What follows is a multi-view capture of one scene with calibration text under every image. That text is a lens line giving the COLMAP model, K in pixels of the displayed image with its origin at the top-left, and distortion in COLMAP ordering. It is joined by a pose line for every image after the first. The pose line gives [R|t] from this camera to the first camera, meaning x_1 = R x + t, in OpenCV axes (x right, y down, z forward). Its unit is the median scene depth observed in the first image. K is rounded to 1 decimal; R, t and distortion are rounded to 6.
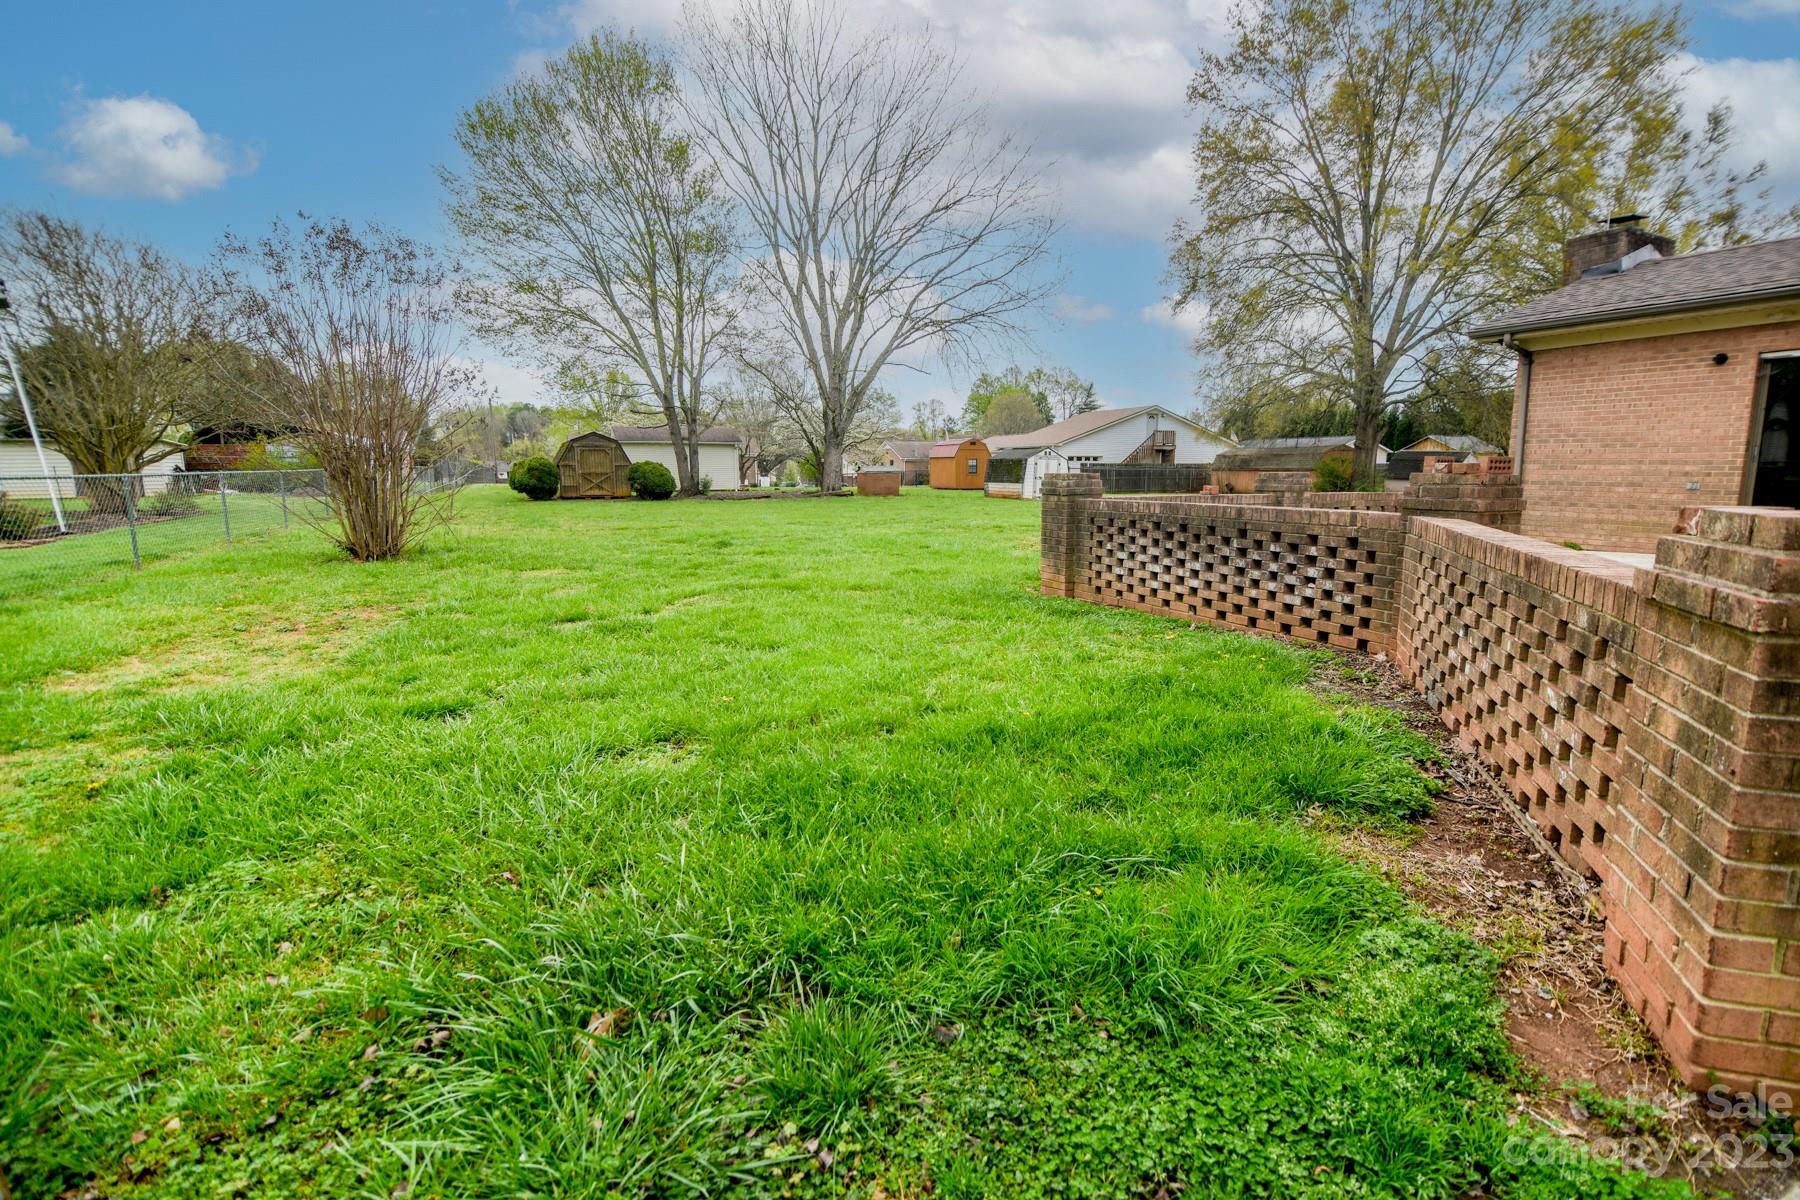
lens RADIAL K [[804.6, 0, 904.2], [0, 804.6, 595.8], [0, 0, 1]] dist [-0.000868, -0.014130]
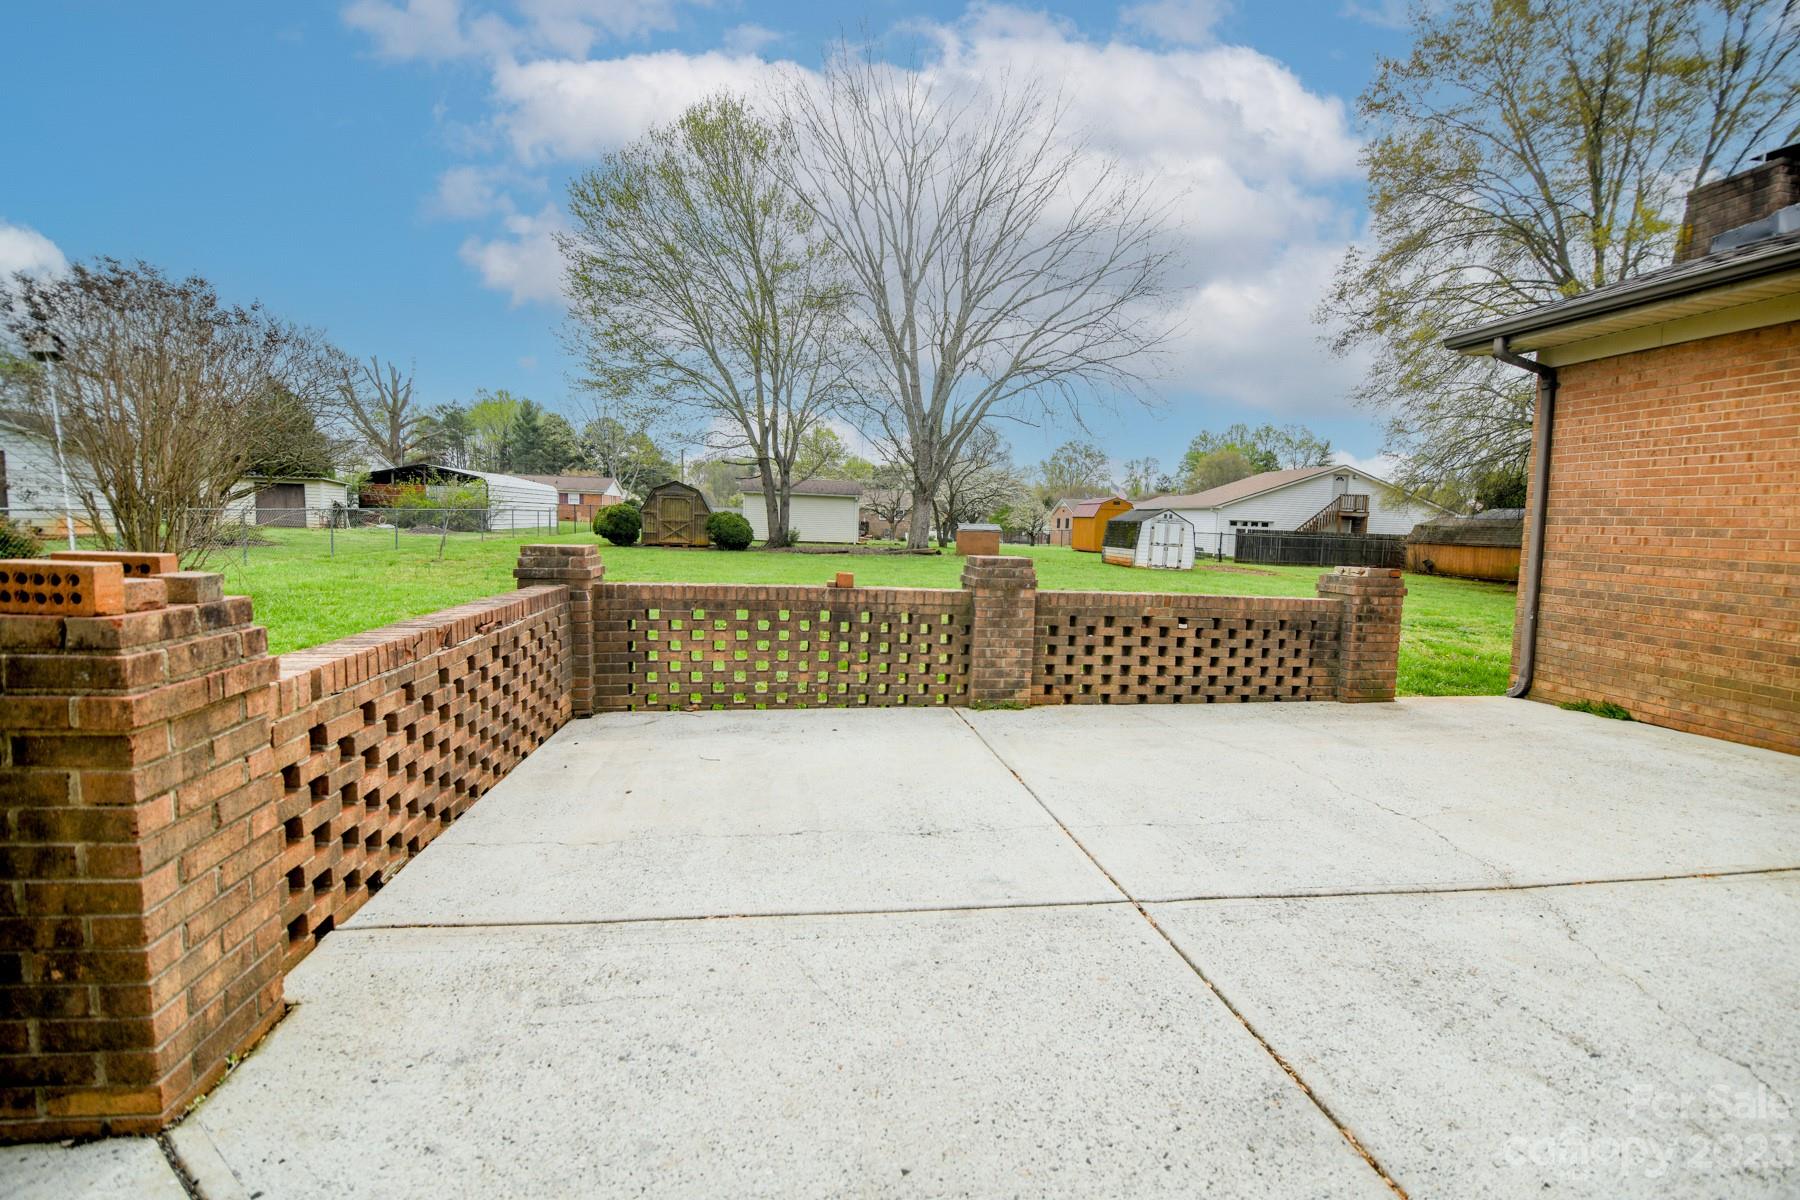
lens RADIAL K [[807.6, 0, 902.3], [0, 807.6, 591.9], [0, 0, 1]] dist [0.000488, -0.011083]
pose [[0.962299, 0.057021, -0.265952, 0.147257], [-0.076111, 0.995168, -0.062029, -0.020937], [0.261130, 0.079932, 0.961989, 0.096608]]
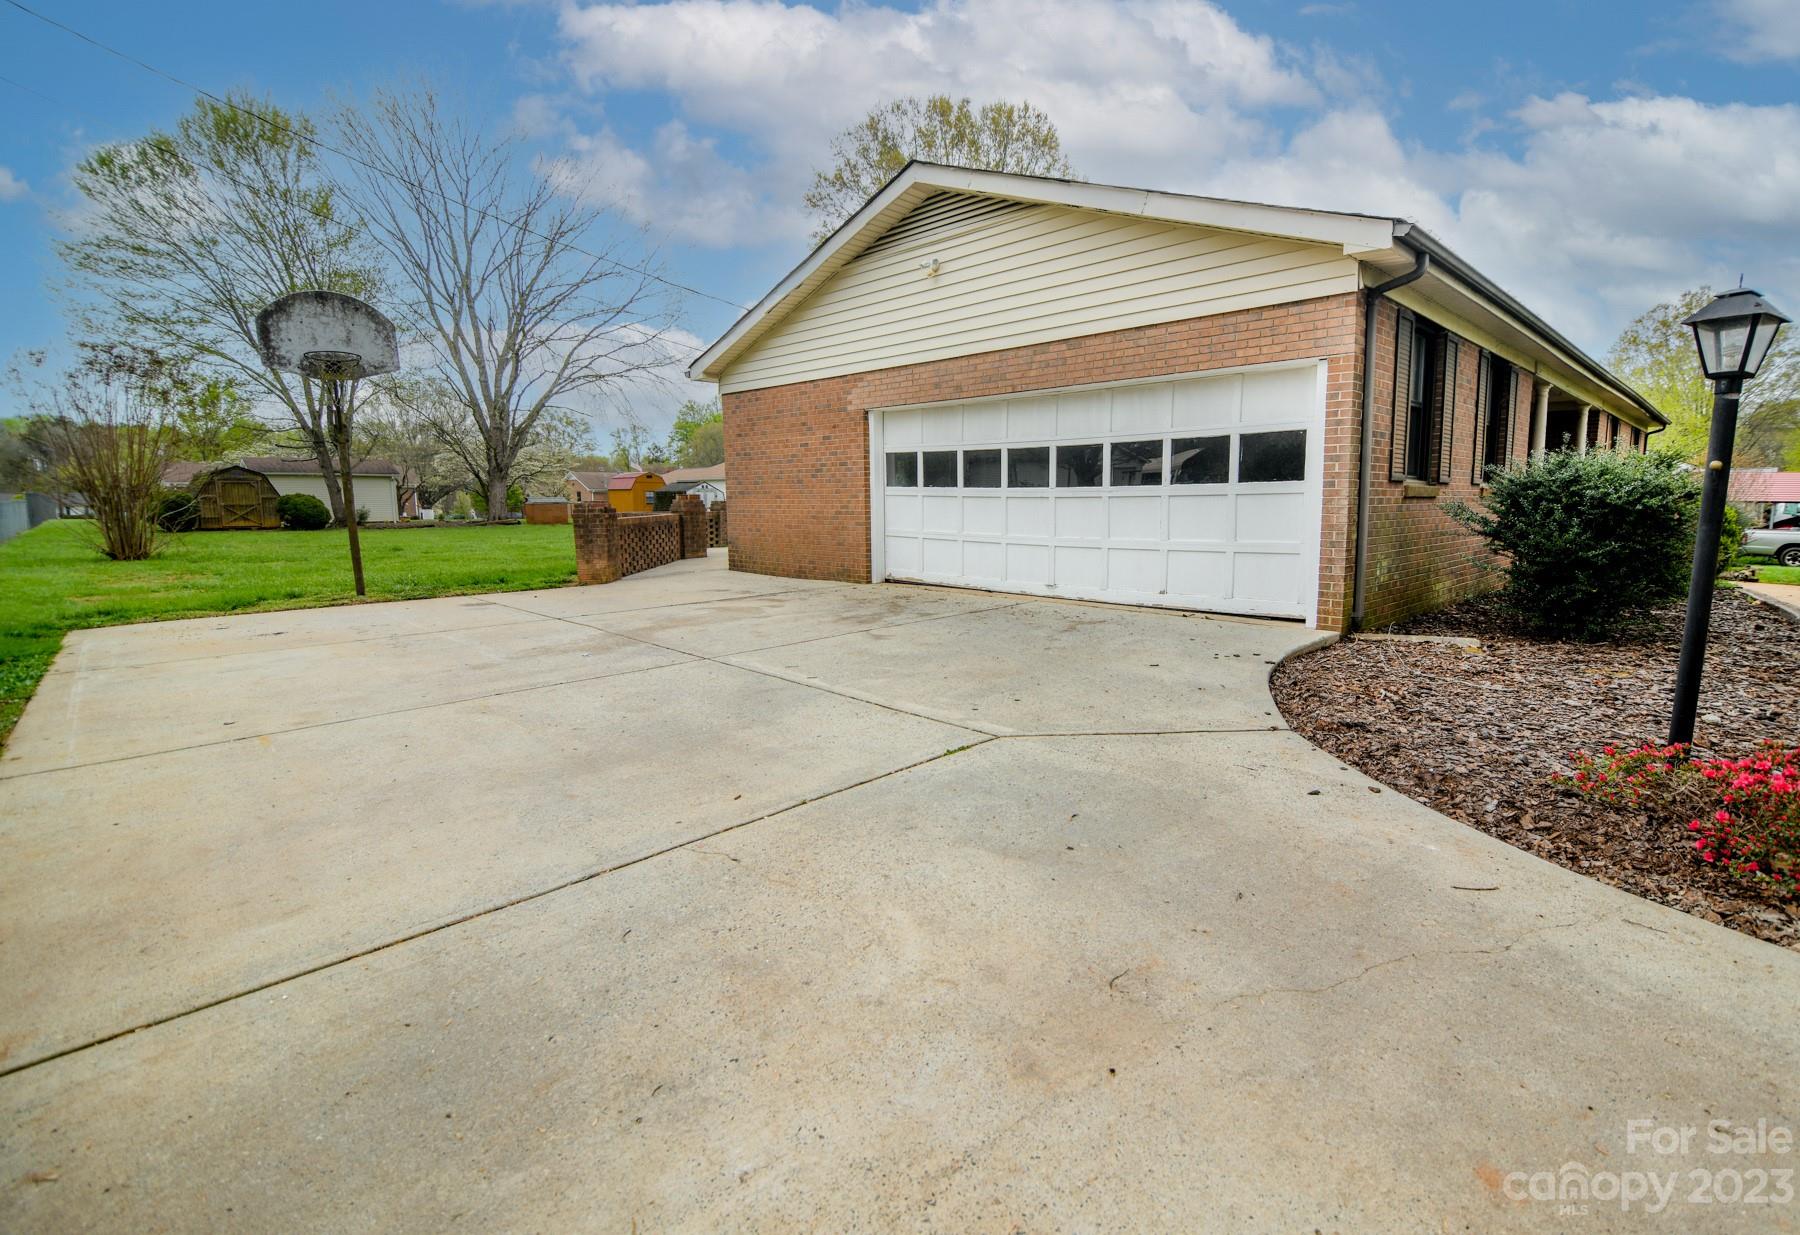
lens RADIAL K [[858.5, 0, 962.8], [0, 858.5, 613.9], [0, 0, 1]] dist [0.002114, -0.016021]
pose [[0.926741, -0.049383, 0.372441, 0.055316], [0.058803, 0.998172, -0.013969, 0.050639], [-0.371071, 0.034846, 0.927951, -0.316900]]
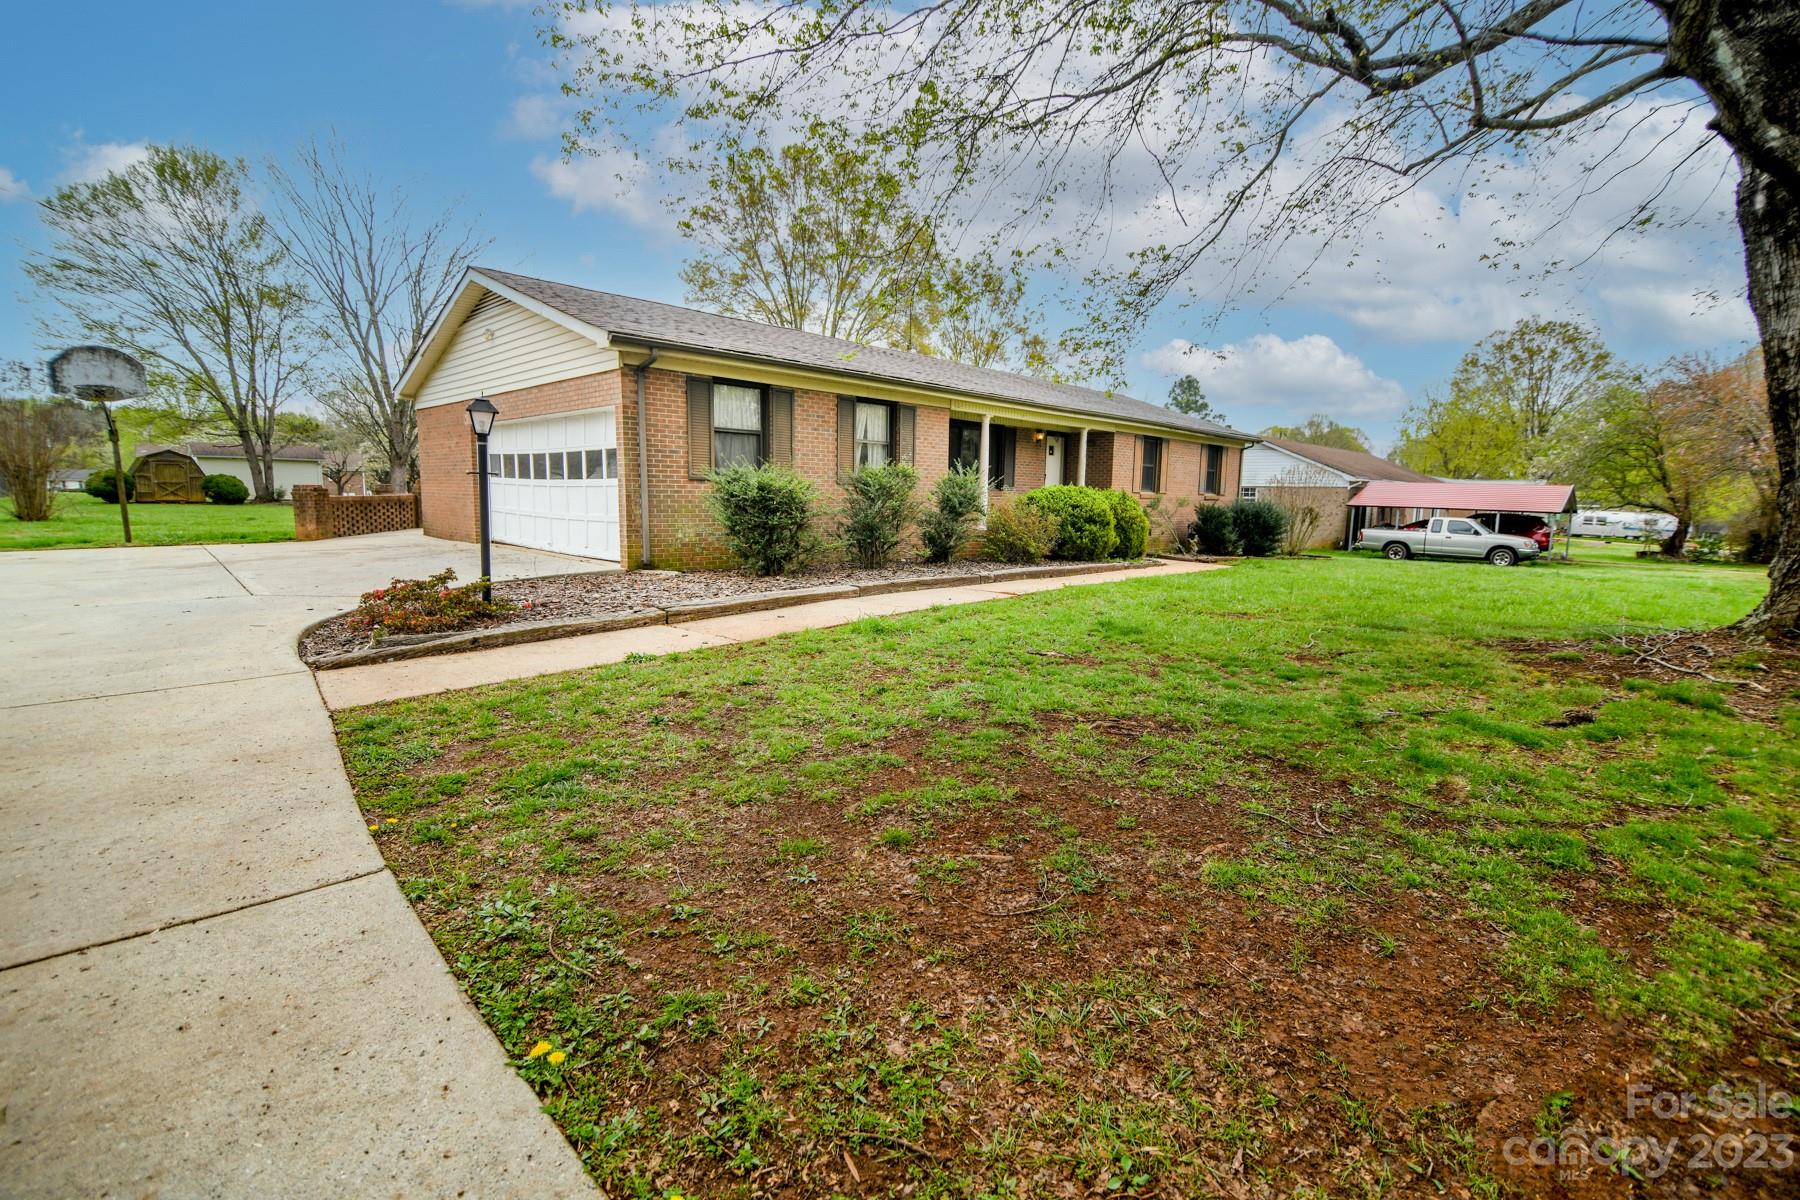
lens RADIAL K [[804.6, 0, 904.2], [0, 804.6, 595.8], [0, 0, 1]] dist [-0.000868, -0.014130]
pose [[0.930091, -0.024985, 0.366478, 0.192106], [0.034901, 0.999181, -0.020454, 0.077325], [-0.365667, 0.031815, 0.930202, -0.490979]]
